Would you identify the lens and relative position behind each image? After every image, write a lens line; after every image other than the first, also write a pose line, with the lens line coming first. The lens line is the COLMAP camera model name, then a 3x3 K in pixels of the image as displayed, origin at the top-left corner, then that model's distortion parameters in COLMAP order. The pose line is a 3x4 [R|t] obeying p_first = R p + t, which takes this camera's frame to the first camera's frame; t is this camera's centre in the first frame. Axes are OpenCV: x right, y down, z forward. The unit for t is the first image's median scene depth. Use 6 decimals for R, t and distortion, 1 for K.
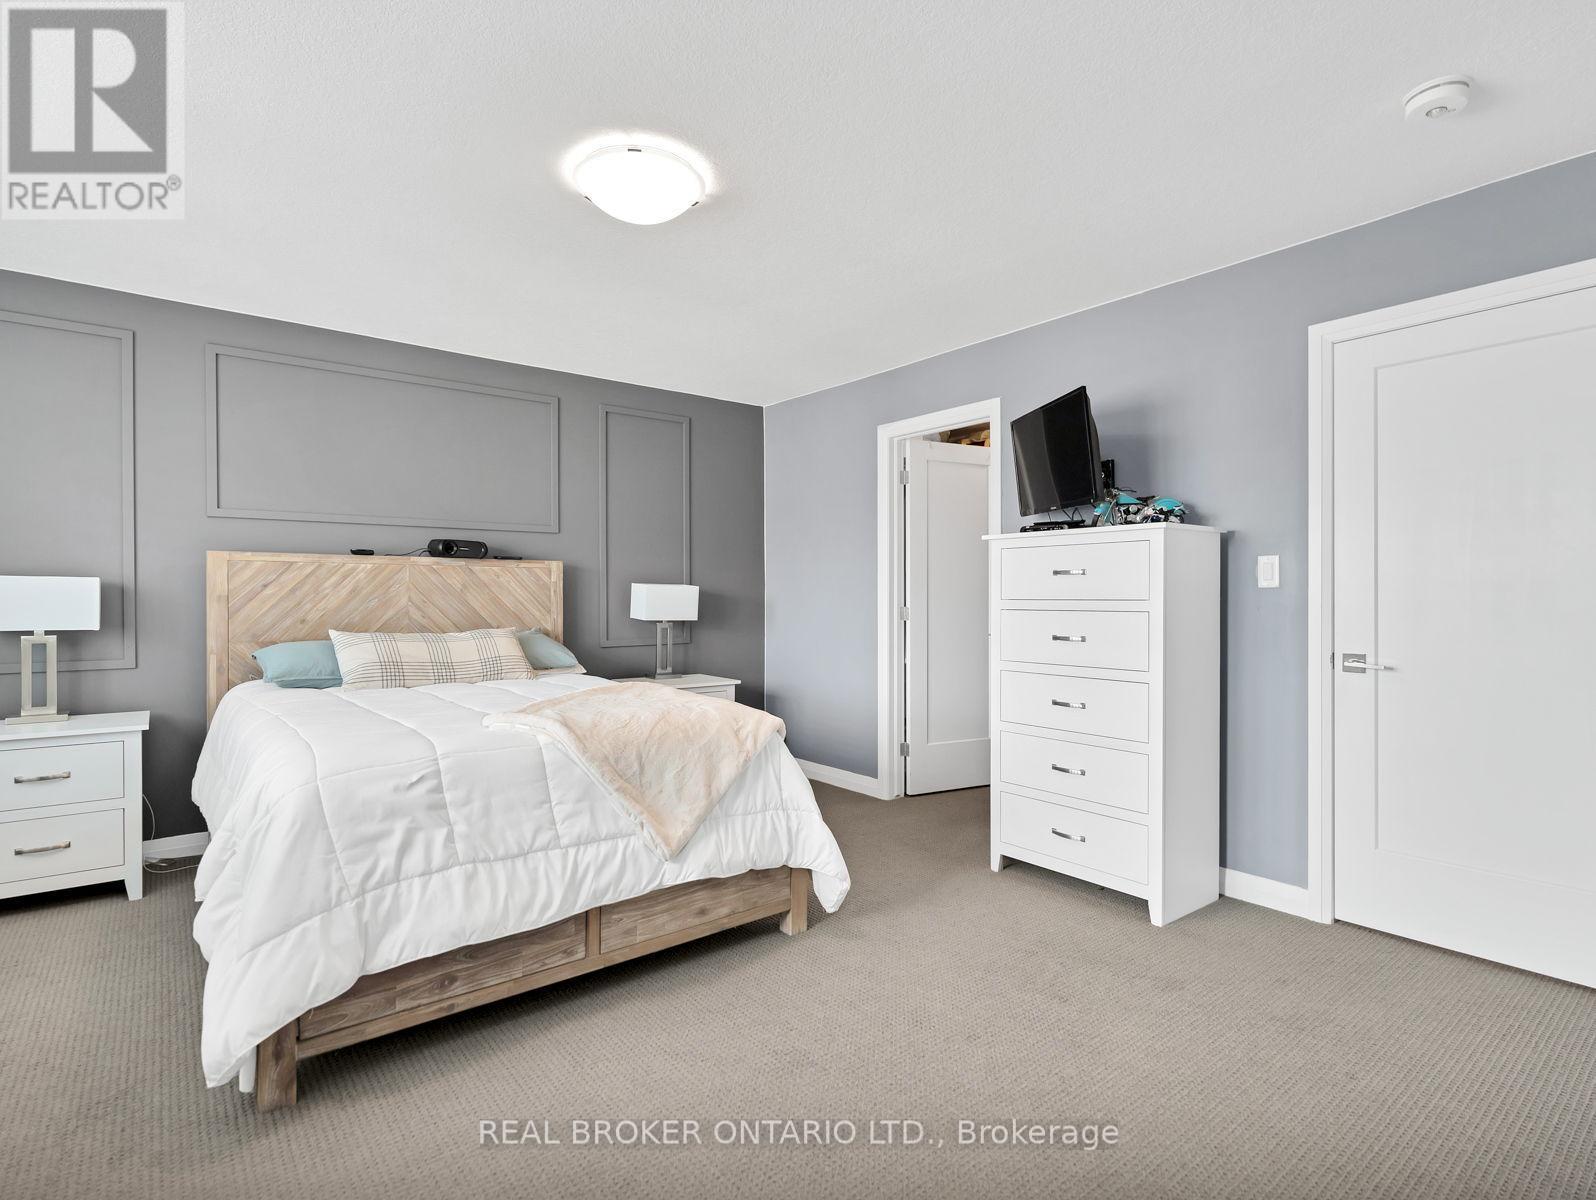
lens RADIAL K [[798.7, 0, 809.4], [0, 798.7, 595.6], [0, 0, 1]] dist [0.001410, 0.000336]
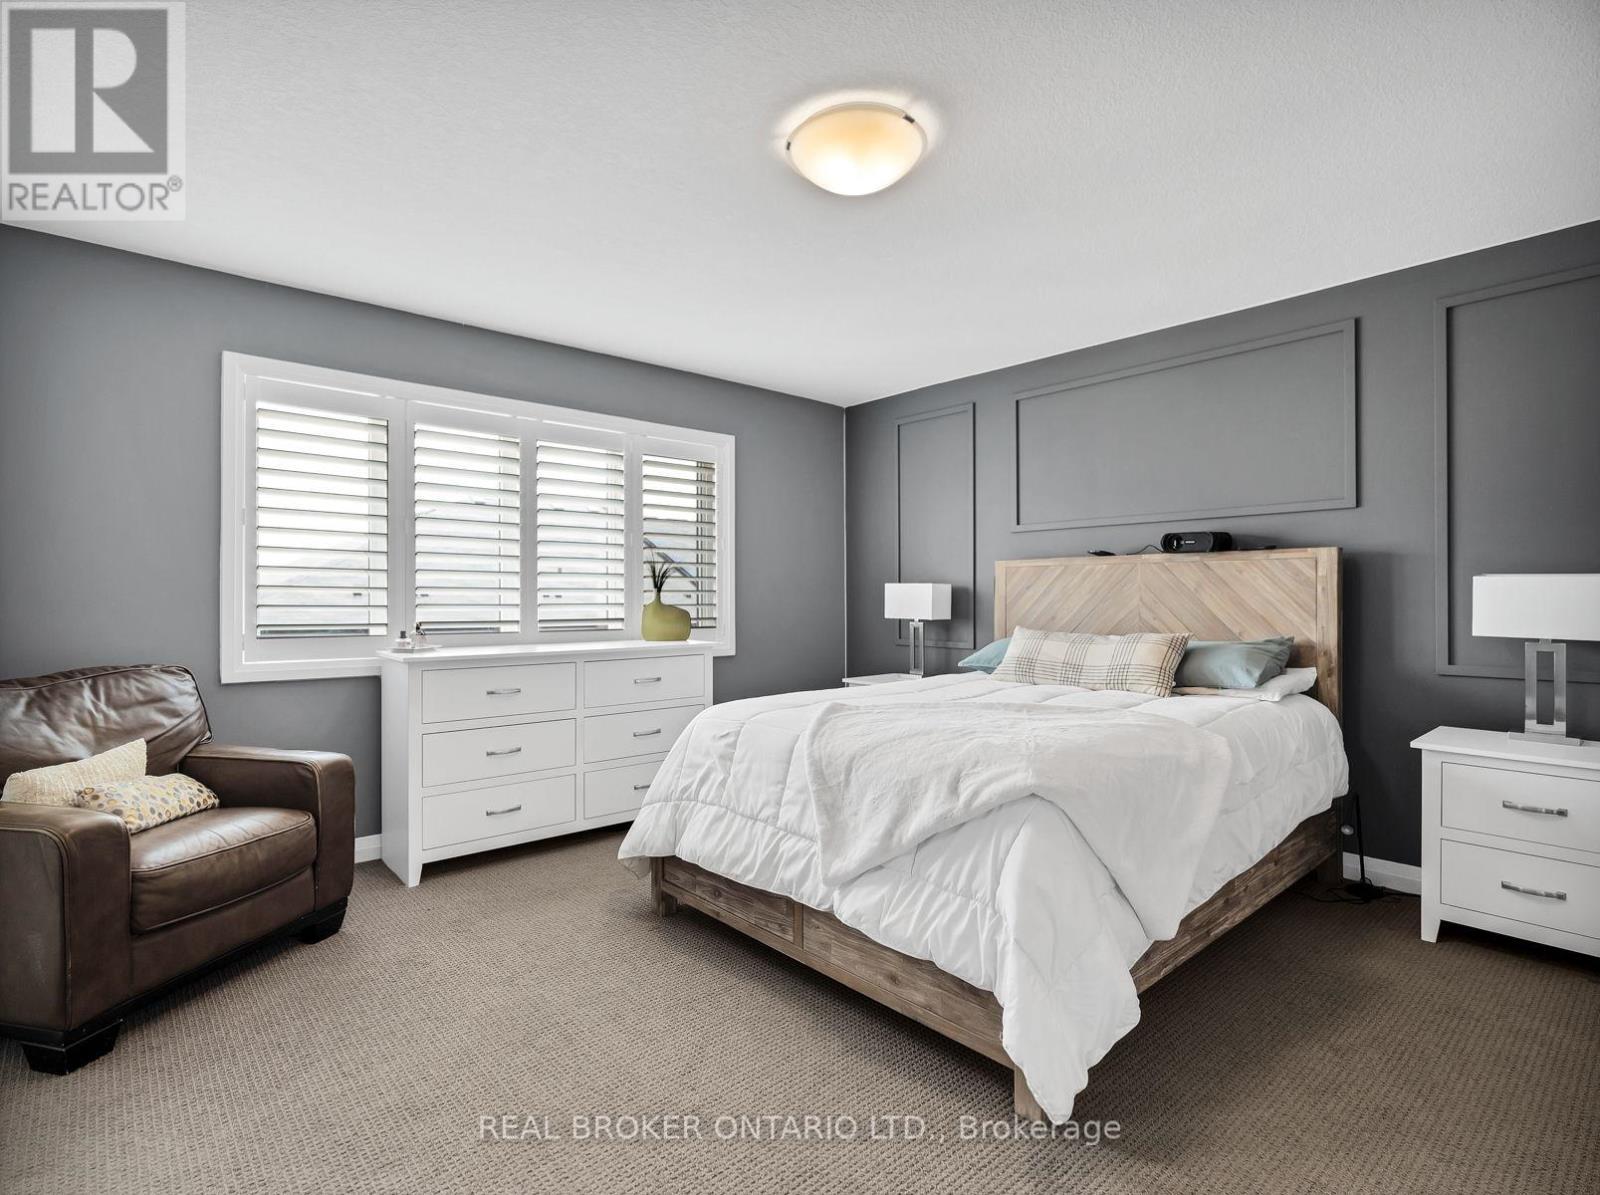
lens RADIAL K [[800.7, 0, 811.4], [0, 800.7, 593.1], [0, 0, 1]] dist [0.001410, 0.000336]
pose [[0.054564, -0.005183, -0.998497, 0.501112], [0.000640, 0.999987, -0.005156, 0.002092], [0.998510, -0.000358, 0.054567, 0.635457]]
